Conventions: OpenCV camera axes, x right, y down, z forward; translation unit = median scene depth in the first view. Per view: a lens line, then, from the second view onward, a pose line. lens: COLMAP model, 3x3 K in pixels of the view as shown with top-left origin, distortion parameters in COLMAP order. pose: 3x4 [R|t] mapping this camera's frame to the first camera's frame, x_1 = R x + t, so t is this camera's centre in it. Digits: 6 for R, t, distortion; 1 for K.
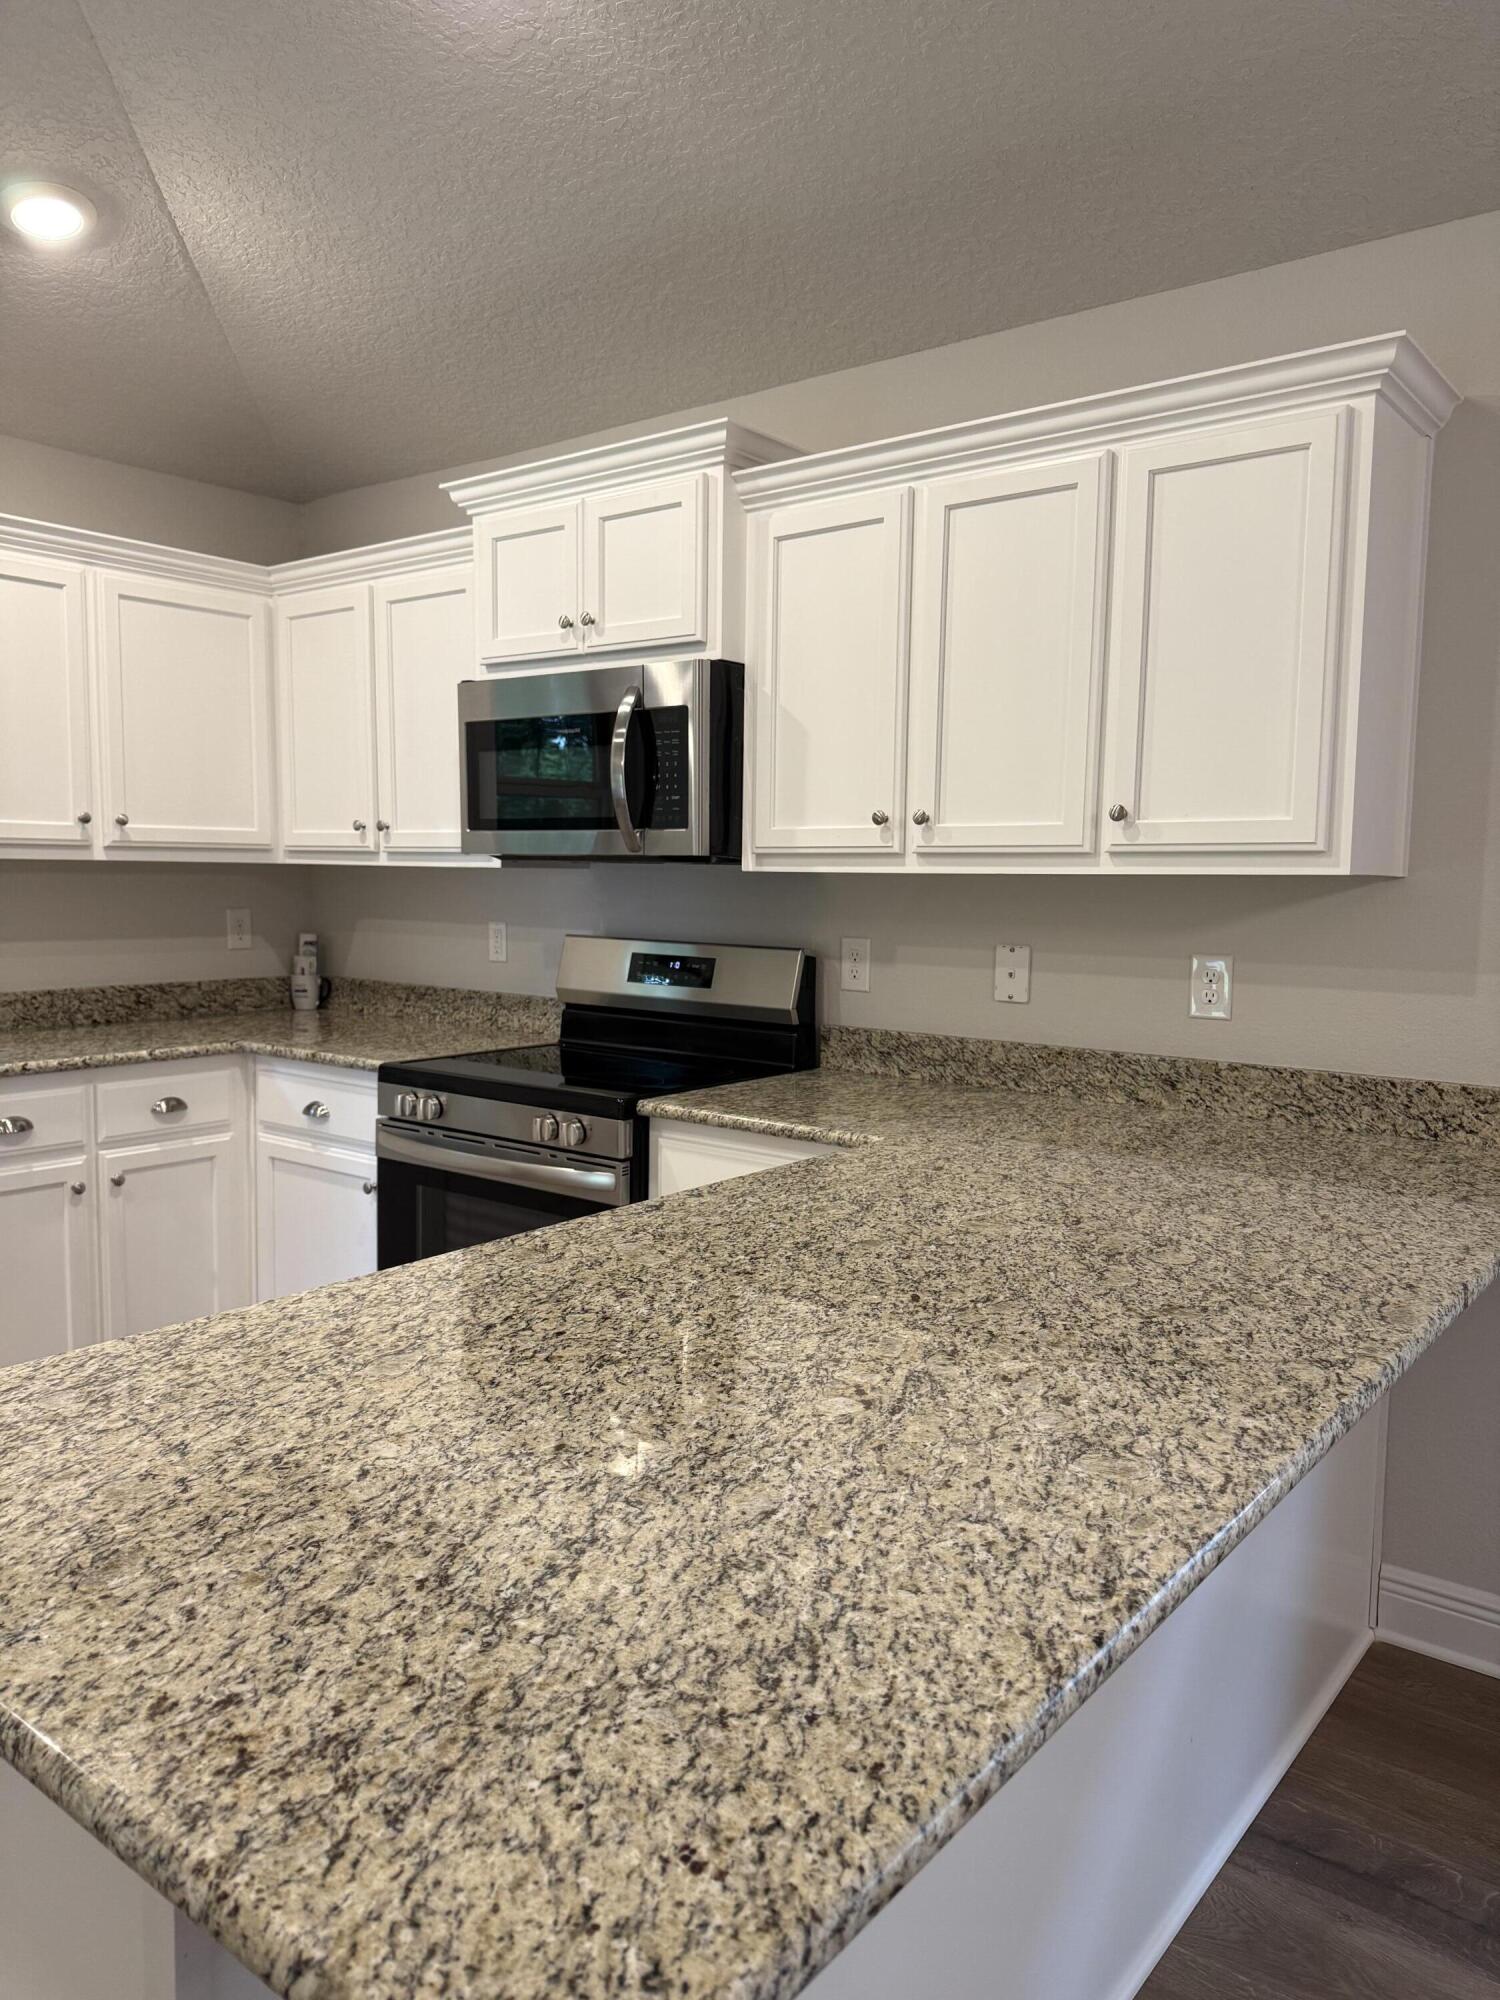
lens RADIAL K [[1425.0, 0, 750.0], [0, 1425.0, 1000.0], [0, 0, 1]] dist [0.078178, -0.052465]
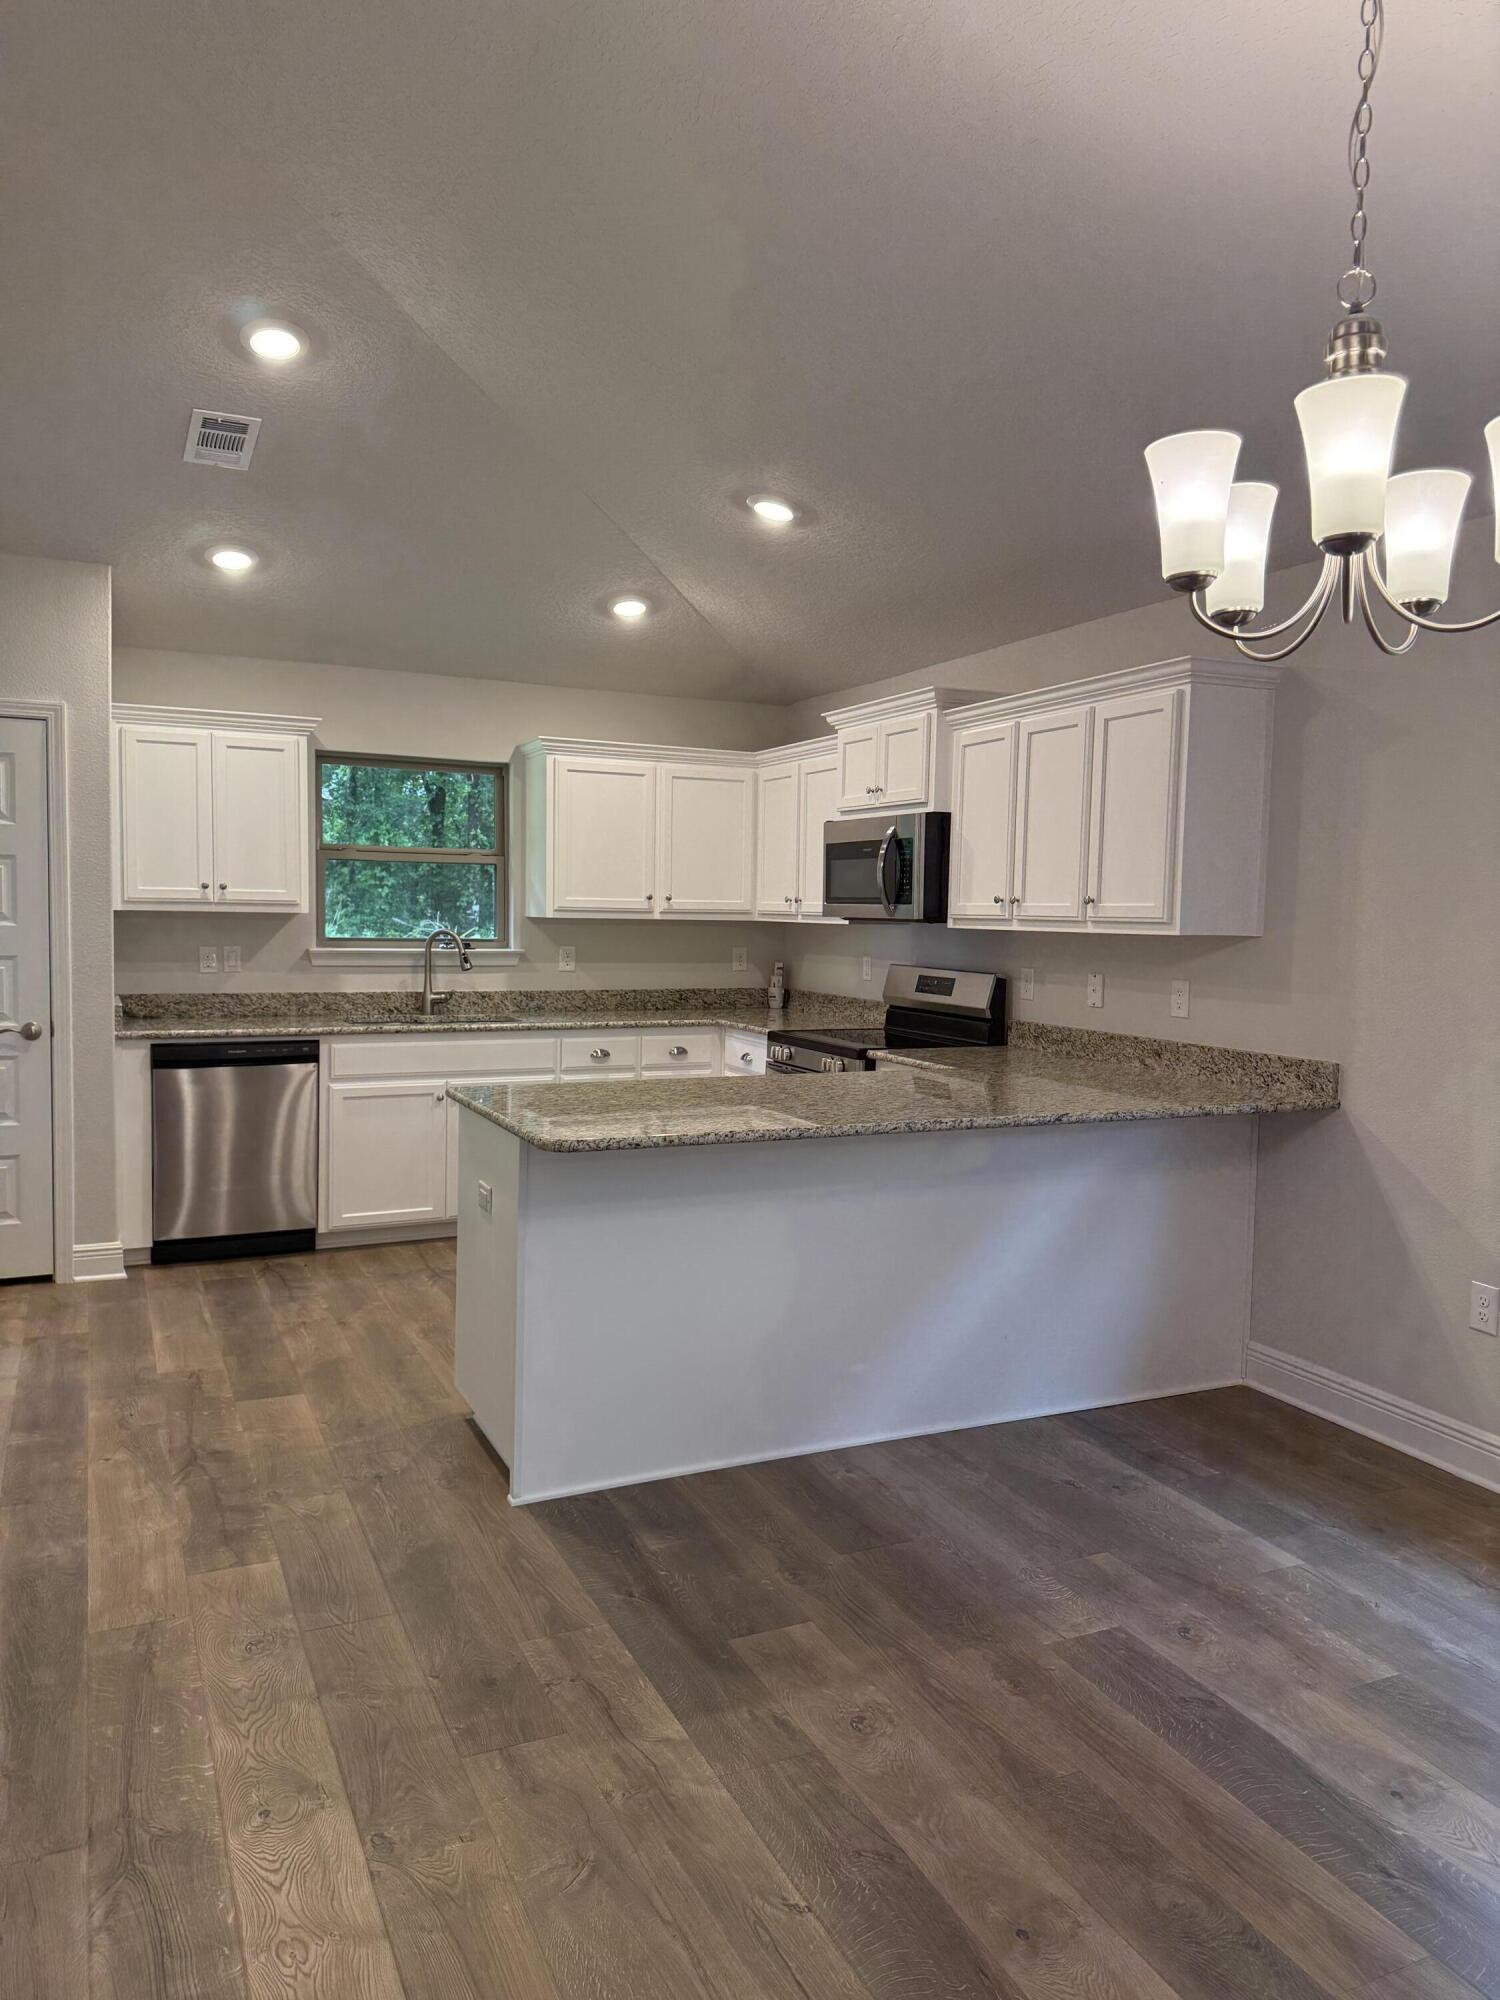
lens RADIAL K [[1425.0, 0, 750.0], [0, 1425.0, 1000.0], [0, 0, 1]] dist [0.078178, -0.052465]
pose [[0.893400, 0.032716, -0.448069, 0.538344], [-0.047441, 0.998639, -0.021676, 0.045873], [0.446750, 0.040622, 0.893736, -0.649150]]
